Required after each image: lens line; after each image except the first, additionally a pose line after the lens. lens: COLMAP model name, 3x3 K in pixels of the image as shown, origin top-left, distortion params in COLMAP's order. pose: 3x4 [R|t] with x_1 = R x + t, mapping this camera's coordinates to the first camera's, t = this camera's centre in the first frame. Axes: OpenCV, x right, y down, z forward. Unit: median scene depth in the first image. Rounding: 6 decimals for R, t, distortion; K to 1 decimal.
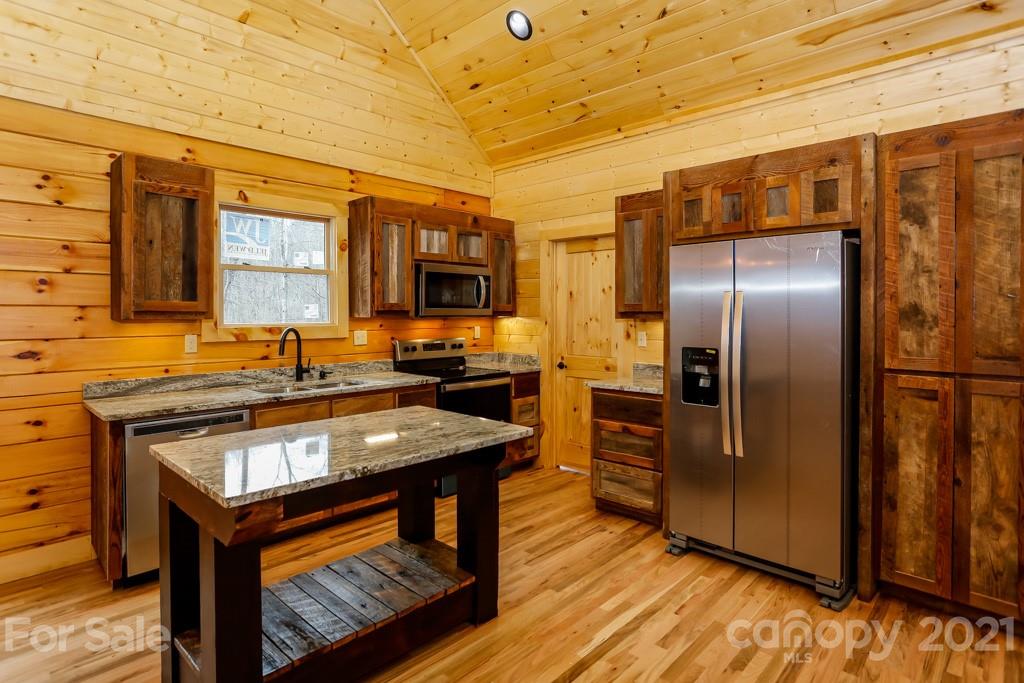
lens RADIAL K [[536.3, 0, 511.6], [0, 536.3, 317.9], [0, 0, 1]] dist [-0.000620, 0.000578]
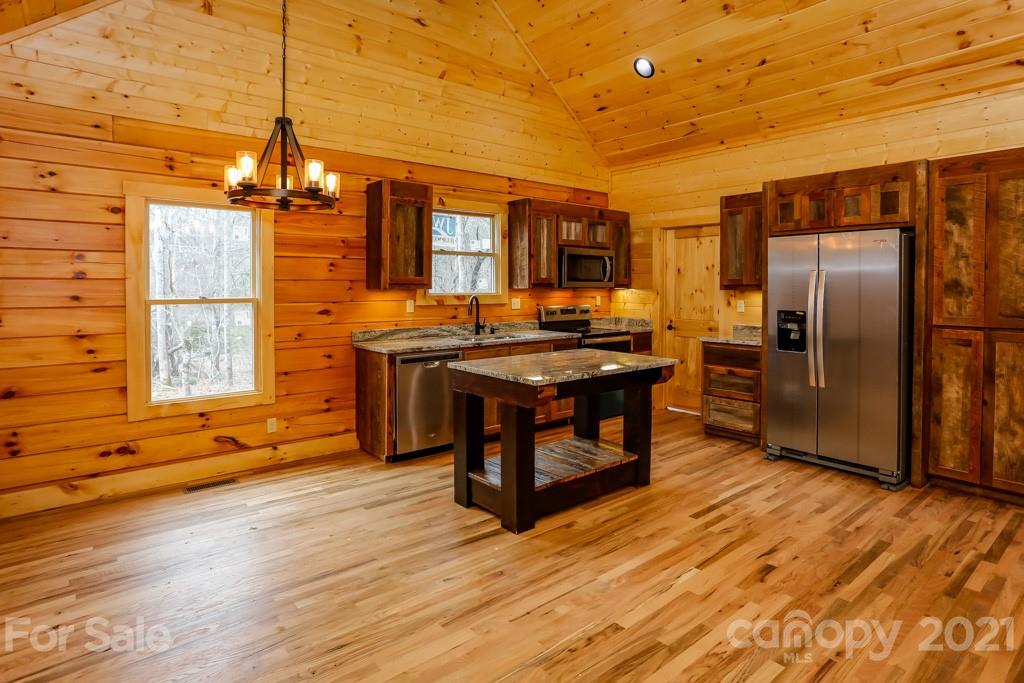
lens RADIAL K [[543.7, 0, 490.7], [0, 543.7, 293.7], [0, 0, 1]] dist [0.003310, 0.002149]
pose [[0.989081, 0.004332, -0.147307, -0.190139], [-0.003551, 0.999978, 0.005567, 0.005728], [0.147328, -0.004983, 0.989075, -0.455686]]
